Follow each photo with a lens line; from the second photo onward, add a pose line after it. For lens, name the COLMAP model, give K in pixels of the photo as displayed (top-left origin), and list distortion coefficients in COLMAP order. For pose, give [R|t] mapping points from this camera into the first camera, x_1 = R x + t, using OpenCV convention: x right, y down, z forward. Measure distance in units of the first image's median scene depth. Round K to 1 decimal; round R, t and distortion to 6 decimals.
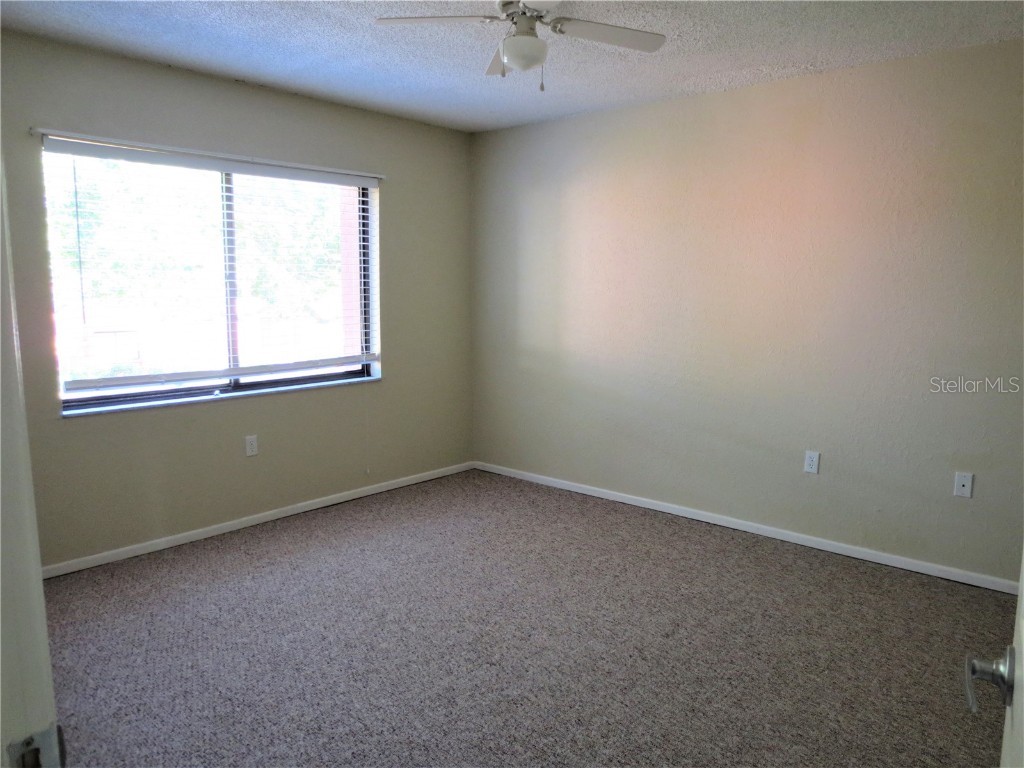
lens RADIAL K [[683.6, 0, 512.0], [0, 683.6, 384.0], [0, 0, 1]] dist [-0.024771, 0.003571]
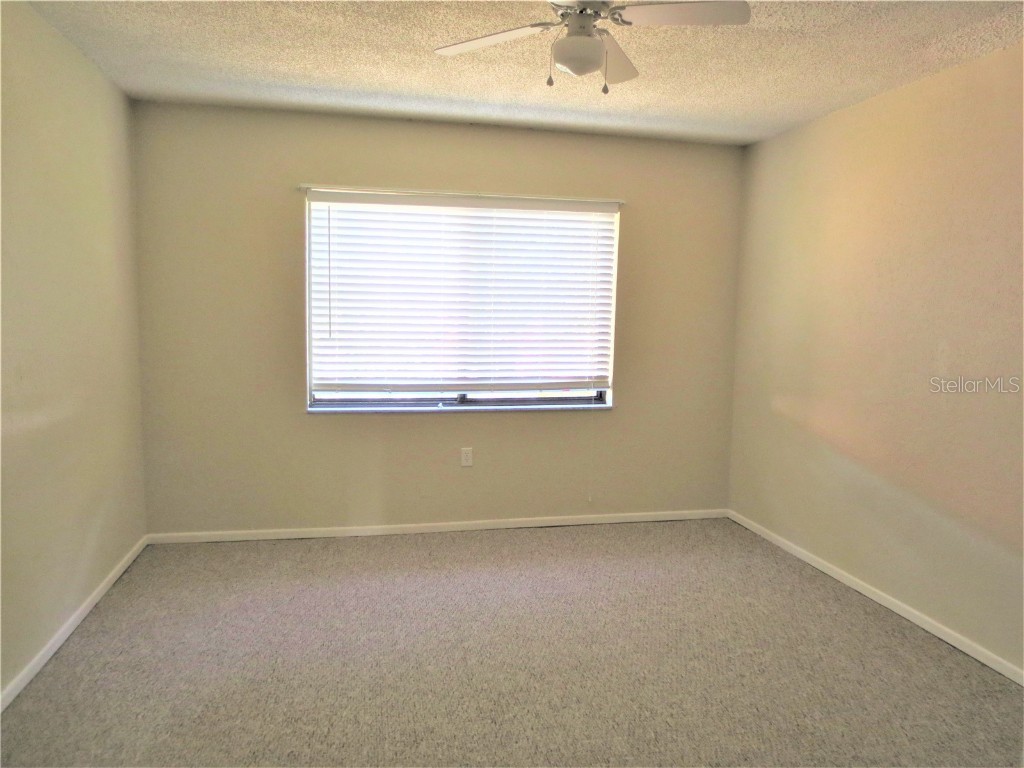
lens RADIAL K [[683.6, 0, 512.0], [0, 683.6, 384.0], [0, 0, 1]] dist [-0.024771, 0.003571]
pose [[0.826892, 0.072581, -0.557658, 0.275236], [-0.094077, 0.995515, -0.009927, -0.020662], [0.554436, 0.060672, 0.830012, 0.132001]]
